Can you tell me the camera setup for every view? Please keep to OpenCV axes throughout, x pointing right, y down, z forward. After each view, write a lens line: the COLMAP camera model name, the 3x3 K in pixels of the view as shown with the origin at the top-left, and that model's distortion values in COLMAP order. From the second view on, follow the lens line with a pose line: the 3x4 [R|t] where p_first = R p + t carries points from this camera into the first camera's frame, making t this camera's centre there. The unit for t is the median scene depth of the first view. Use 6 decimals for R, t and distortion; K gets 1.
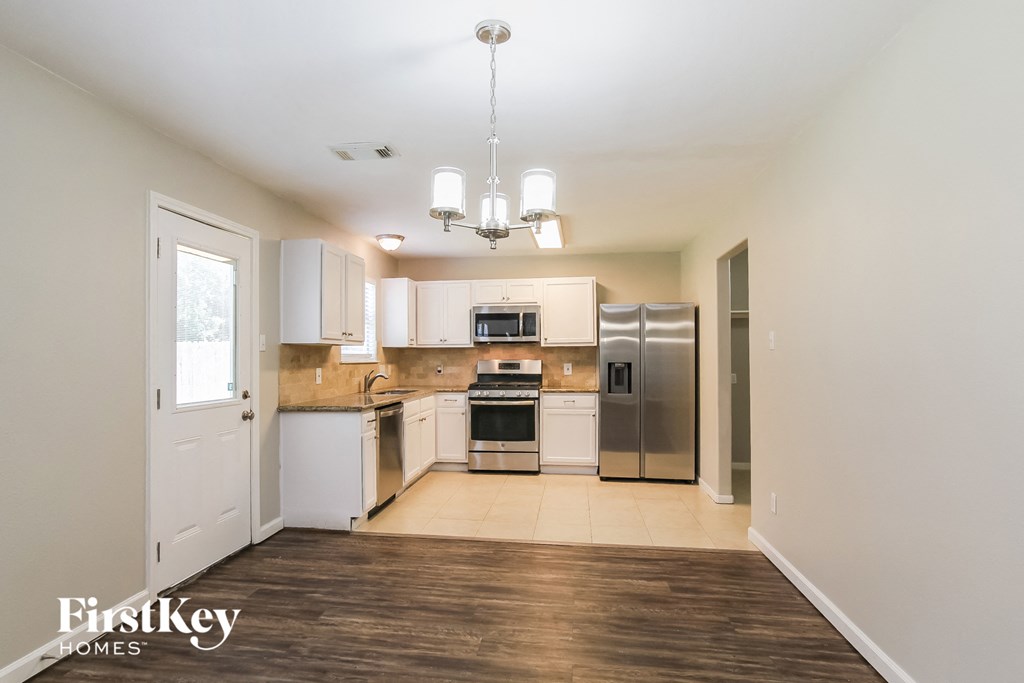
lens RADIAL K [[486.7, 0, 509.9], [0, 486.7, 350.2], [0, 0, 1]] dist [0.000931, 0.000692]
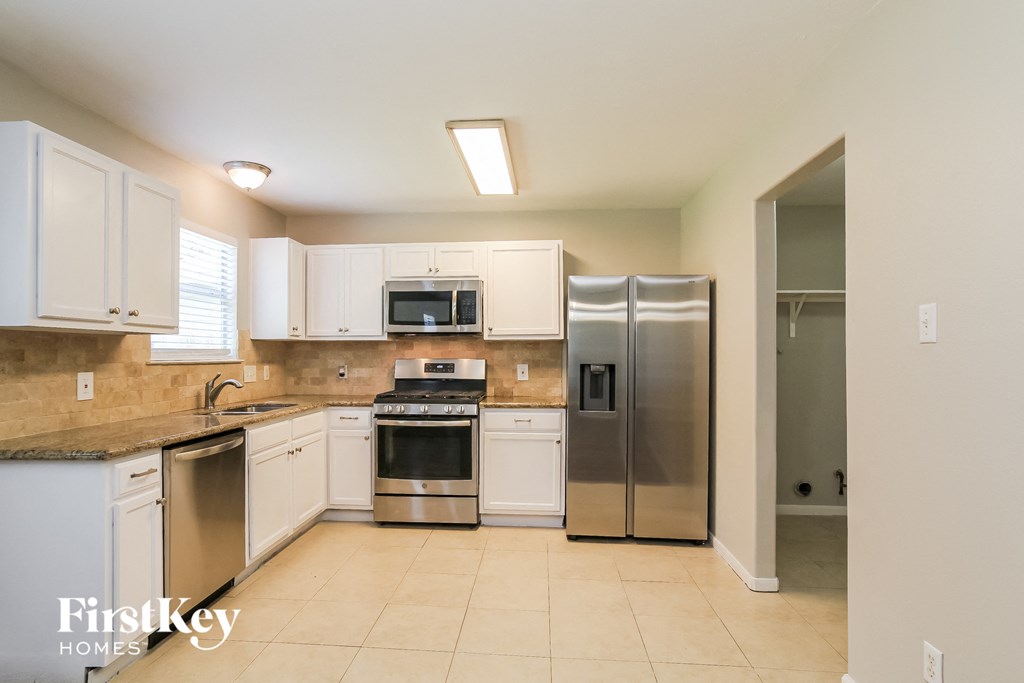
lens RADIAL K [[486.7, 0, 510.1], [0, 486.7, 347.1], [0, 0, 1]] dist [0.000931, 0.000692]
pose [[0.997682, 0.006266, 0.067760, 0.057988], [-0.006137, 0.999979, -0.002102, 0.004282], [-0.067772, 0.001682, 0.997699, 0.325919]]
